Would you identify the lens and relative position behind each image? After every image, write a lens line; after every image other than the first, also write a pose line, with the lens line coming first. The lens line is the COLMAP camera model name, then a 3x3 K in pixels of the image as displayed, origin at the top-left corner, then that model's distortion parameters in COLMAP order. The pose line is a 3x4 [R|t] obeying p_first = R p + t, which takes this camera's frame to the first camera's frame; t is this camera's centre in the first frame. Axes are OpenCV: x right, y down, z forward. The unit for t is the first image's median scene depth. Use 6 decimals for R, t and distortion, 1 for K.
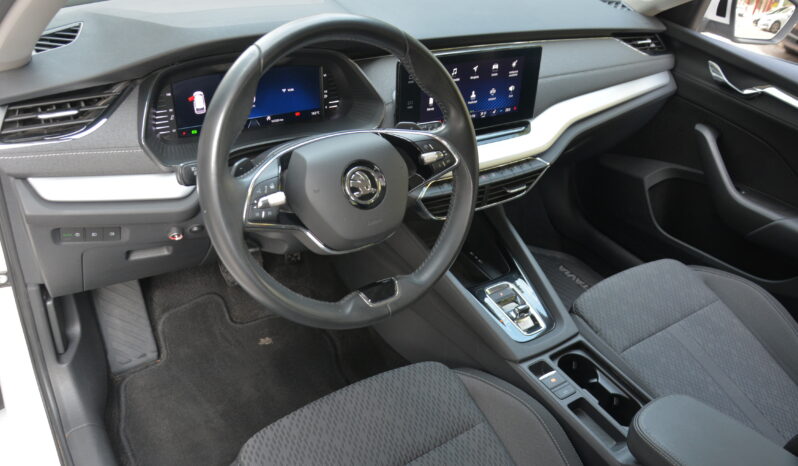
lens RADIAL K [[599.2, 0, 389.7], [0, 599.2, 246.7], [0, 0, 1]] dist [-0.039709, 0.004098]
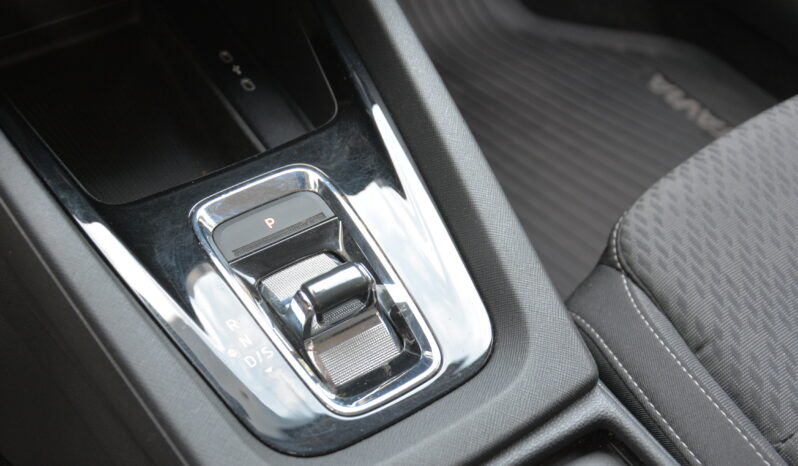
lens RADIAL K [[1119.9, 0, 397.9], [0, 1119.9, 233.4], [0, 0, 1]] dist [-0.032920, 0.000000]
pose [[0.997467, -0.062722, -0.033537, 0.257174], [0.067148, 0.985895, 0.153303, 0.021076], [0.023449, -0.155167, 0.987610, 0.586639]]
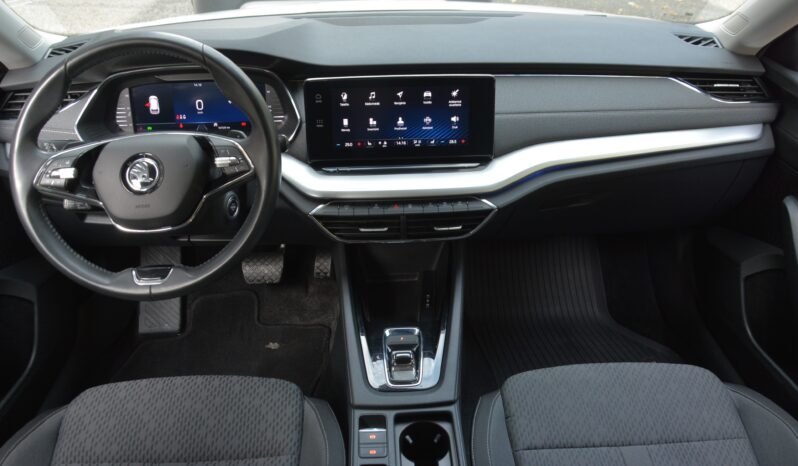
lens RADIAL K [[662.1, 0, 400.3], [0, 662.1, 193.1], [0, 0, 1]] dist [-0.044880, 0.006551]
pose [[0.852371, 0.131331, -0.506178, 0.676103], [-0.216209, 0.969850, -0.112448, -0.020910], [0.476149, 0.205287, 0.855067, 0.107910]]
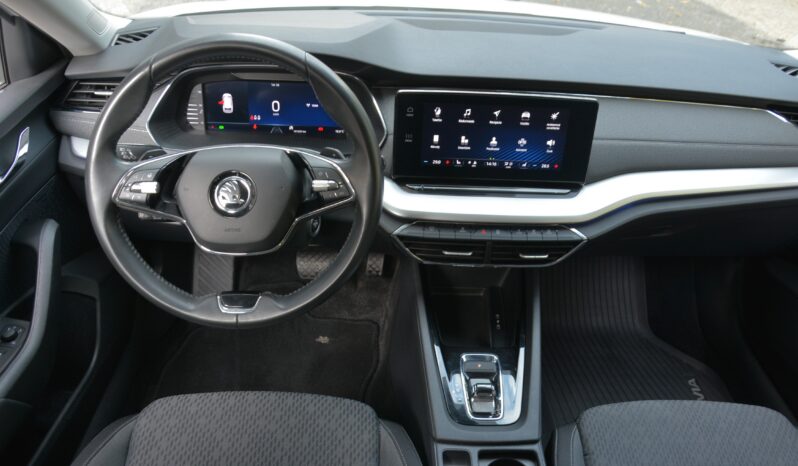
lens RADIAL K [[599.2, 0, 400.9], [0, 599.2, 225.5], [0, 0, 1]] dist [-0.039709, 0.004098]
pose [[0.844503, 0.237695, -0.479912, 0.475106], [-0.277094, 0.960771, -0.011745, -0.078648], [0.458293, 0.142900, 0.877238, 0.149076]]
